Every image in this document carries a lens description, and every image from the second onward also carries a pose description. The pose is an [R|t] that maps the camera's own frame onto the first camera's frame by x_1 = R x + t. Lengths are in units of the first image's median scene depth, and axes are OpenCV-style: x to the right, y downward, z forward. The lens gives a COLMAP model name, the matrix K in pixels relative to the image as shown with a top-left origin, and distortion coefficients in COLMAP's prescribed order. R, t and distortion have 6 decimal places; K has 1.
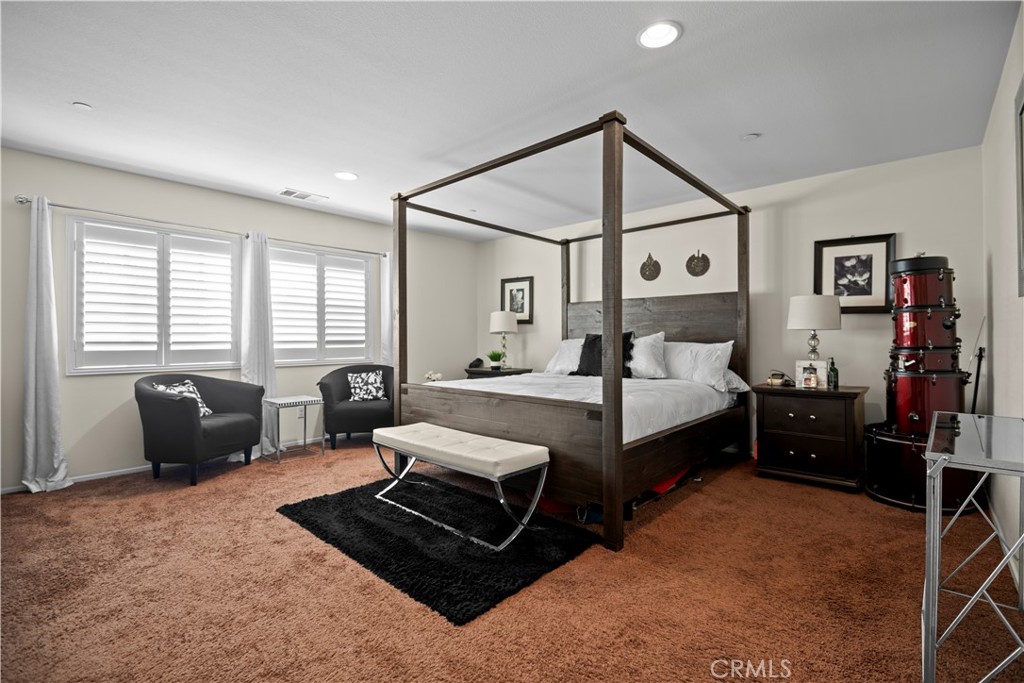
lens RADIAL K [[484.1, 0, 506.1], [0, 484.1, 343.9], [0, 0, 1]] dist [-0.001186, -0.000188]
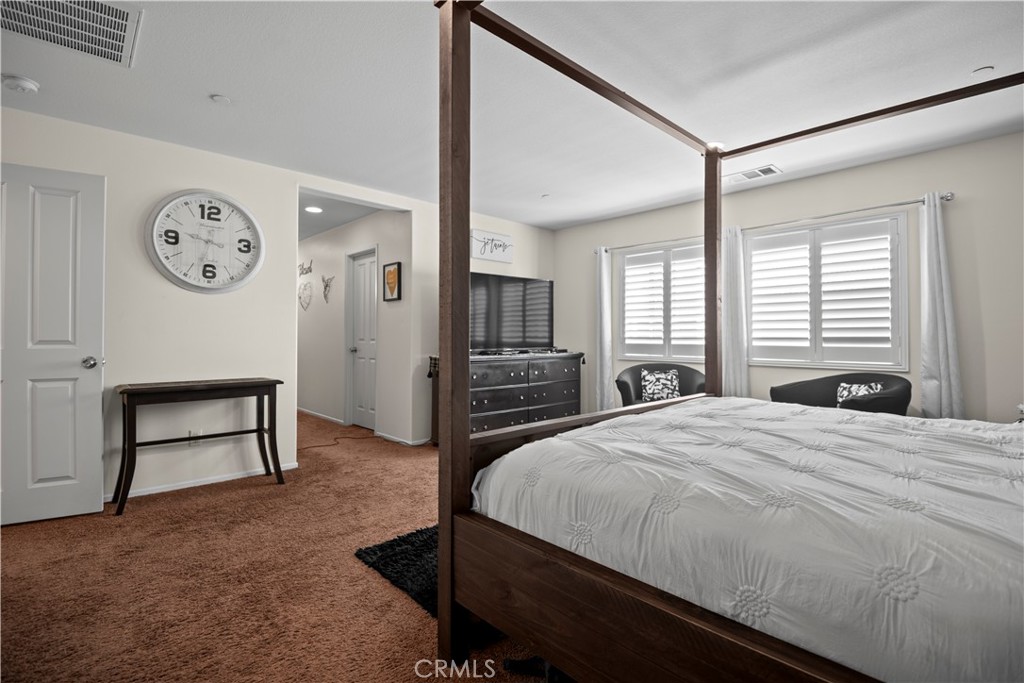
lens RADIAL K [[484.1, 0, 526.4], [0, 484.1, 322.0], [0, 0, 1]] dist [-0.001186, -0.000188]
pose [[-0.073745, -0.026802, -0.996917, 0.553976], [-0.013218, 0.999577, -0.025896, -0.006591], [0.997190, 0.011267, -0.074068, 0.723697]]
